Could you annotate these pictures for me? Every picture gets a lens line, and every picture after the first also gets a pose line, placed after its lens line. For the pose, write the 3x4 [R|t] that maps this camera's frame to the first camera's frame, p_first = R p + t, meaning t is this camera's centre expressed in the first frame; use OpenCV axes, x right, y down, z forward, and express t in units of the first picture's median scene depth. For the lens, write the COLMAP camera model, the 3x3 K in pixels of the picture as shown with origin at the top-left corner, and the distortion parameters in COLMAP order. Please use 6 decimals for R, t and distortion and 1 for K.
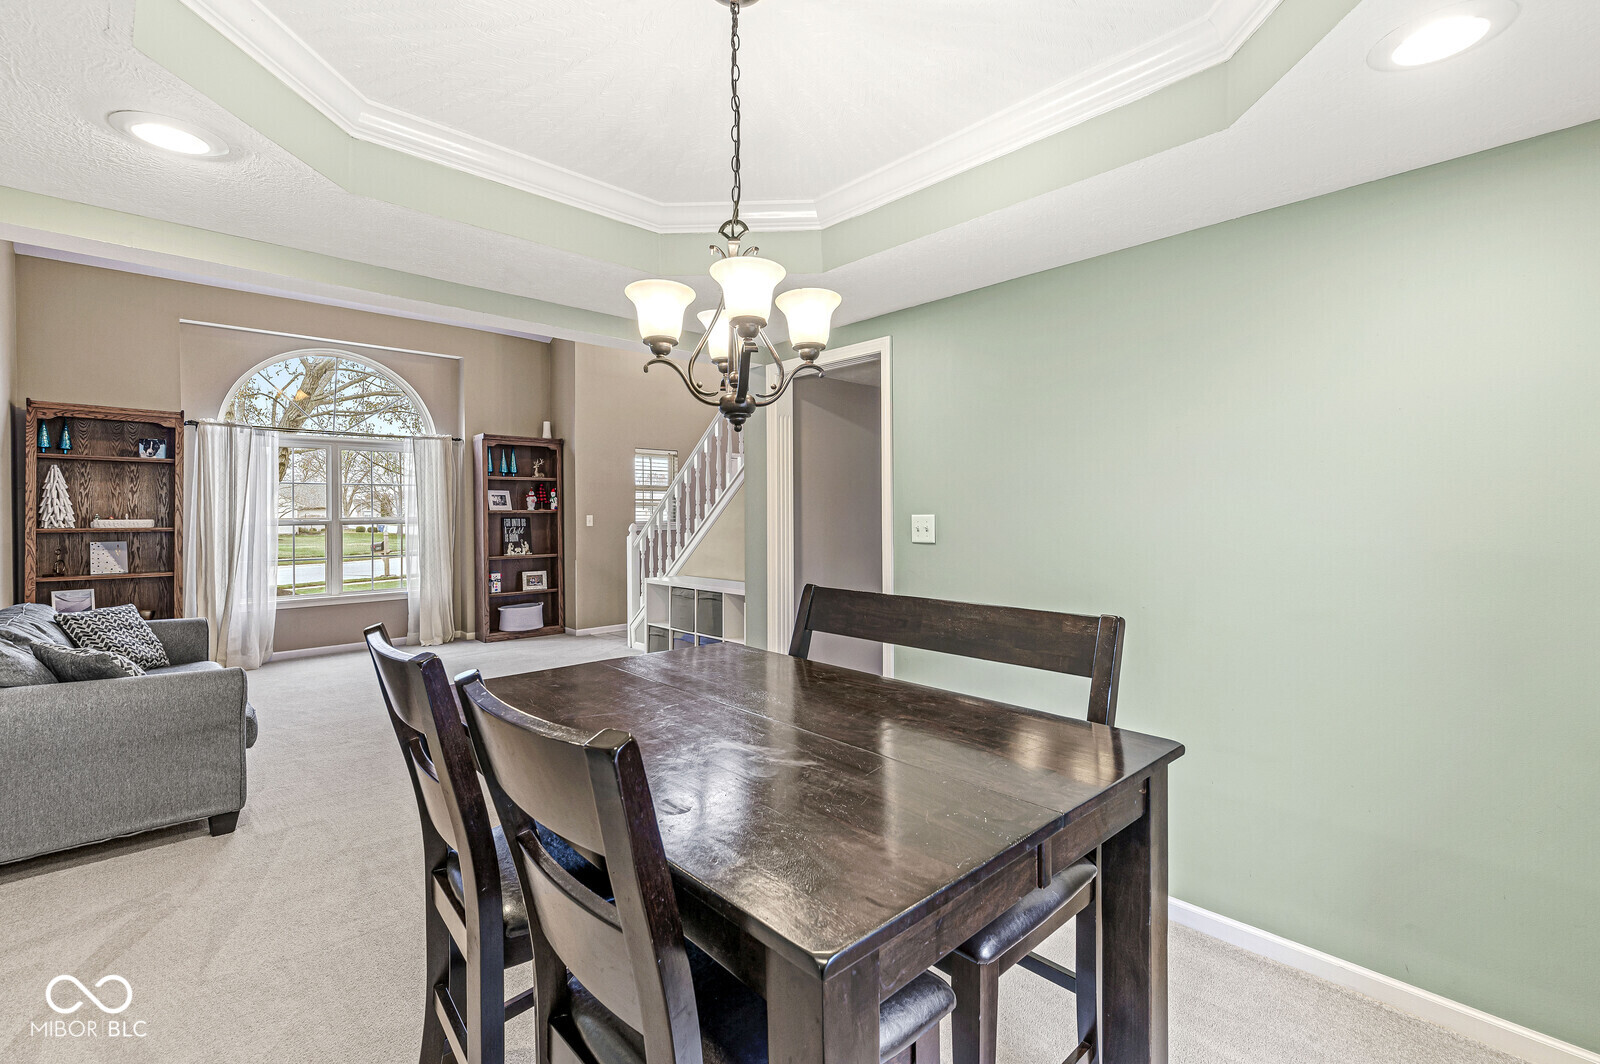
lens RADIAL K [[704.7, 0, 793.5], [0, 704.7, 532.8], [0, 0, 1]] dist [0.003863, -0.002008]
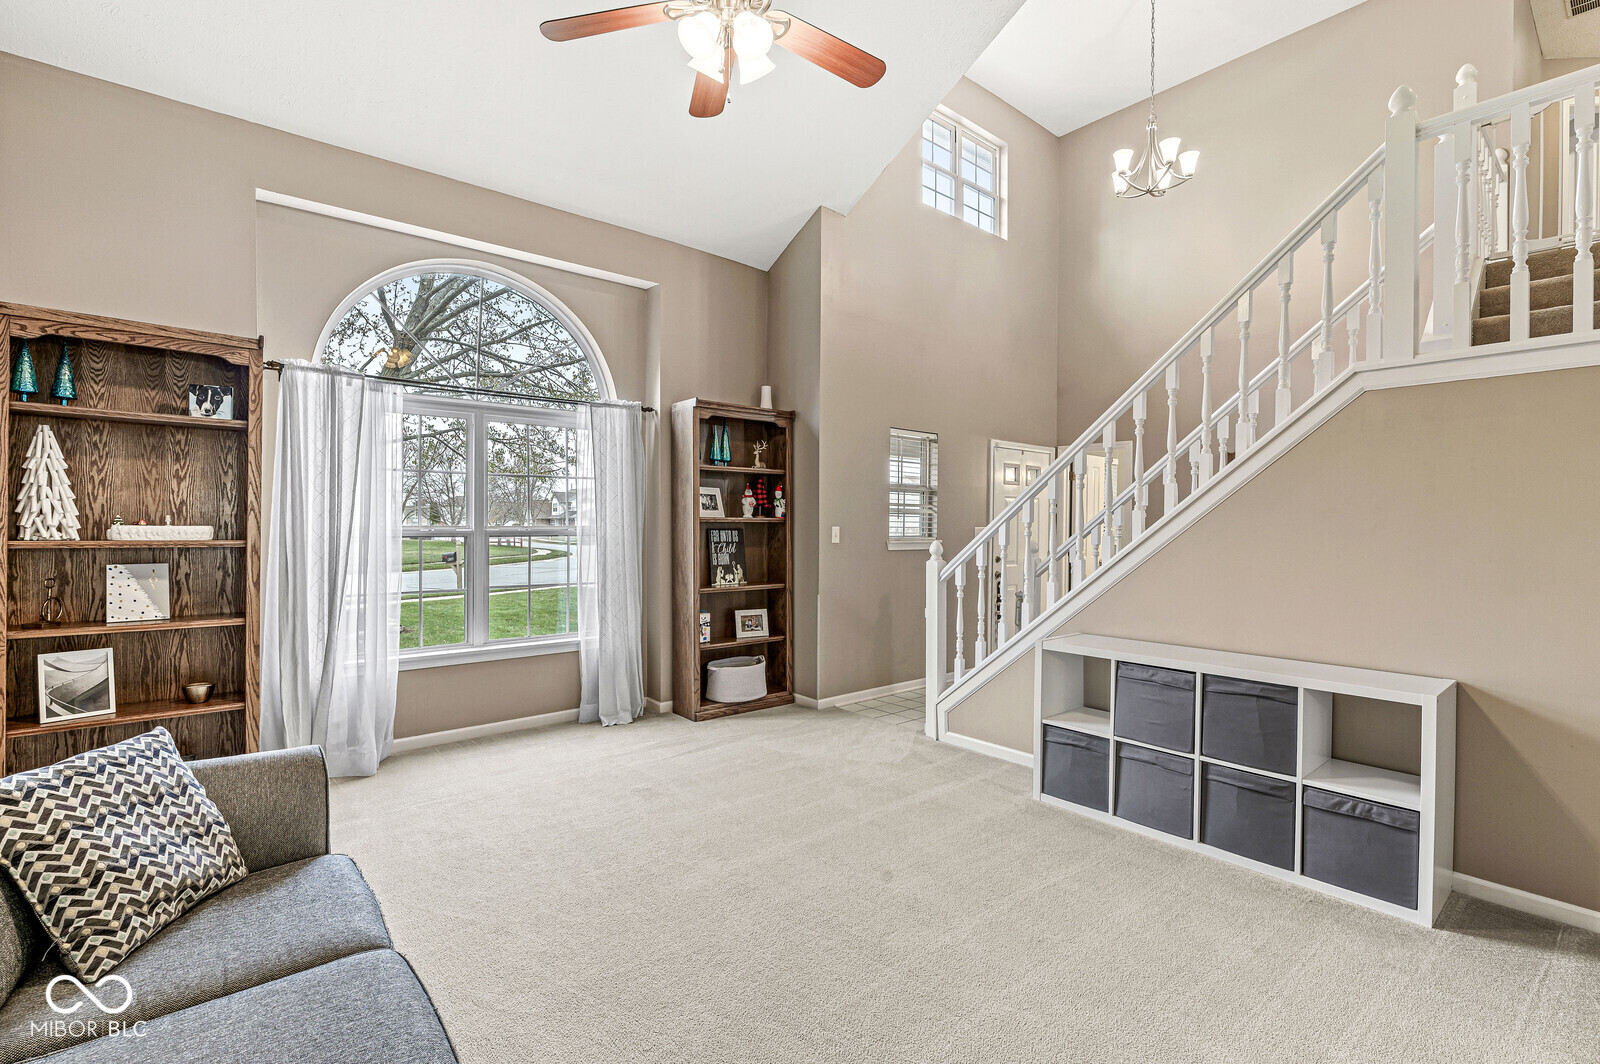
lens RADIAL K [[704.7, 0, 768.8], [0, 704.7, 552.8], [0, 0, 1]] dist [0.003863, -0.002008]
pose [[0.997678, 0.014373, -0.066580, -0.402701], [-0.013532, 0.999823, 0.013057, -0.010317], [0.066756, -0.012126, 0.997696, 0.441903]]
